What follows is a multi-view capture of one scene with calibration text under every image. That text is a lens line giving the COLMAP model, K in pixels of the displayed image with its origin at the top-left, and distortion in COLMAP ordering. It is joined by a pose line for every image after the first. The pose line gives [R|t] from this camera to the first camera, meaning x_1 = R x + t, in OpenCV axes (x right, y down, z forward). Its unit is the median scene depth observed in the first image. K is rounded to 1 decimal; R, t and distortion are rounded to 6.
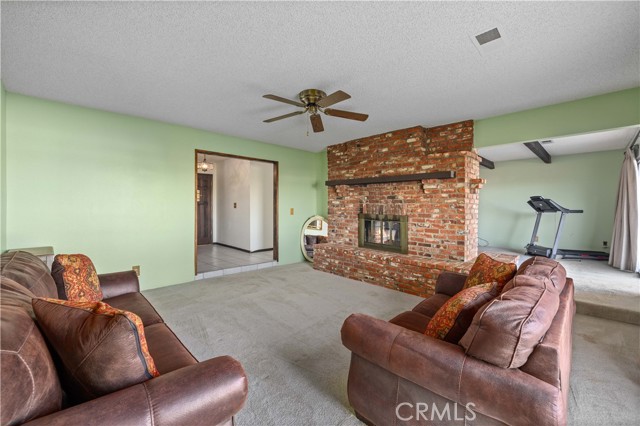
lens RADIAL K [[277.5, 0, 319.4], [0, 277.5, 211.3], [0, 0, 1]] dist [-0.004689, -0.000172]
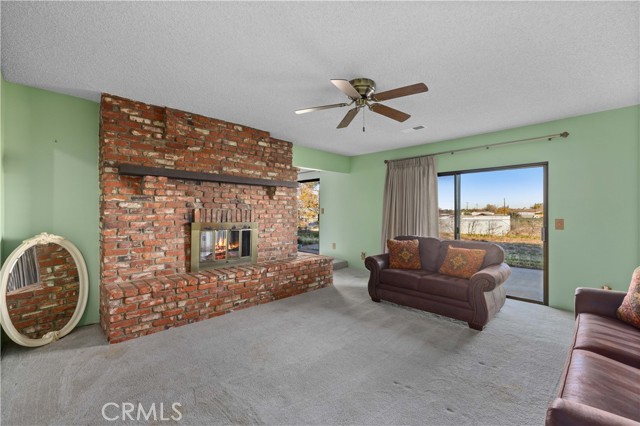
lens RADIAL K [[277.5, 0, 320.5], [0, 277.5, 213.3], [0, 0, 1]] dist [-0.004689, -0.000172]
pose [[-0.032408, -0.015720, 0.999351, -0.561687], [0.011374, 0.999806, 0.016096, -0.023658], [-0.999410, 0.011889, -0.032223, 0.724526]]
